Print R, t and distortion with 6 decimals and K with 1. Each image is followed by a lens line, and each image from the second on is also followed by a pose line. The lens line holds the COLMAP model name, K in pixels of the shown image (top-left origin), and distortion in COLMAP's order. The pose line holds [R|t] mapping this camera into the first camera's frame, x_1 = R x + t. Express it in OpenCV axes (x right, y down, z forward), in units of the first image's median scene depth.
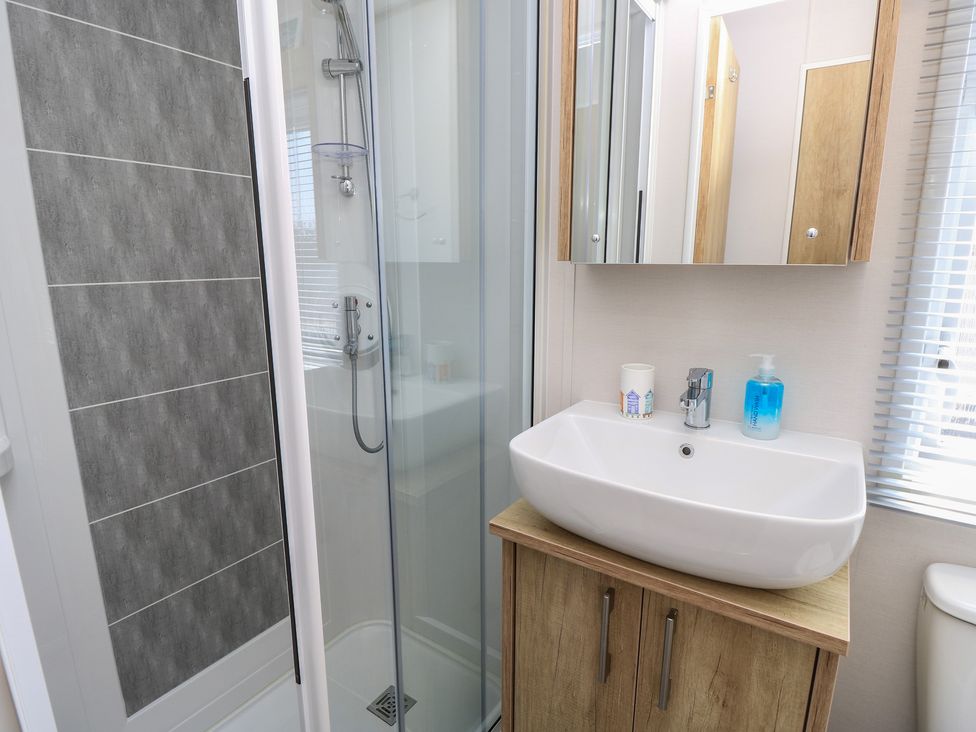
lens RADIAL K [[515.6, 0, 490.1], [0, 515.6, 366.3], [0, 0, 1]] dist [-0.000121, -0.012561]
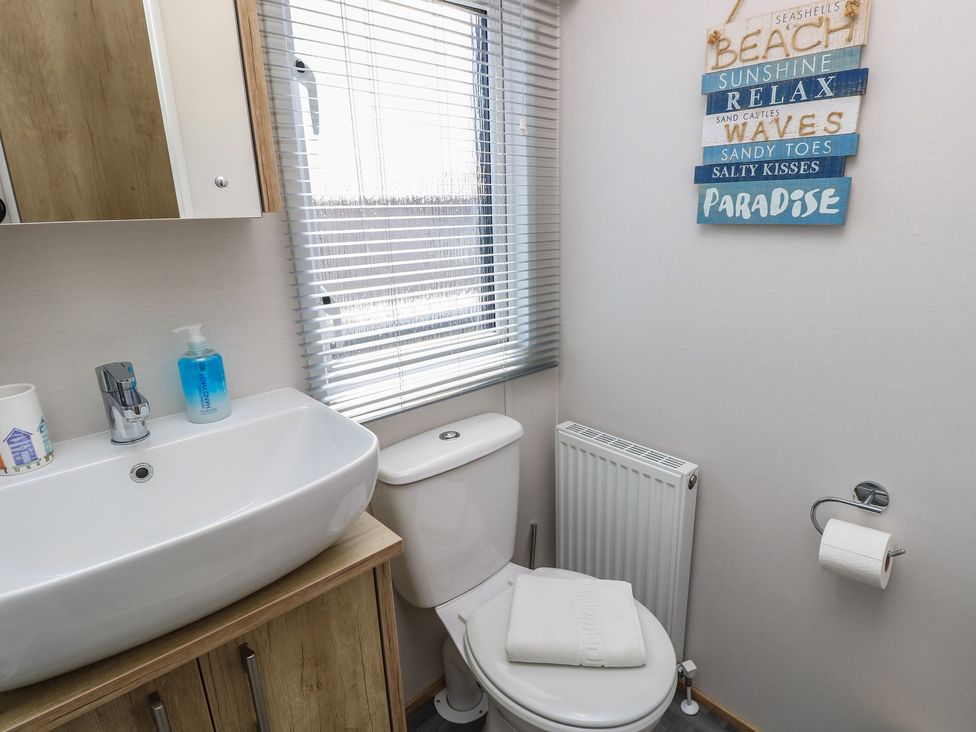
lens RADIAL K [[566.5, 0, 488.0], [0, 566.5, 366.0], [0, 0, 1]] dist [0.001205, -0.012682]
pose [[0.198608, -0.268574, 0.942562, -0.271656], [0.214642, 0.950293, 0.225550, -0.065672], [-0.956286, 0.157518, 0.246383, 0.304210]]
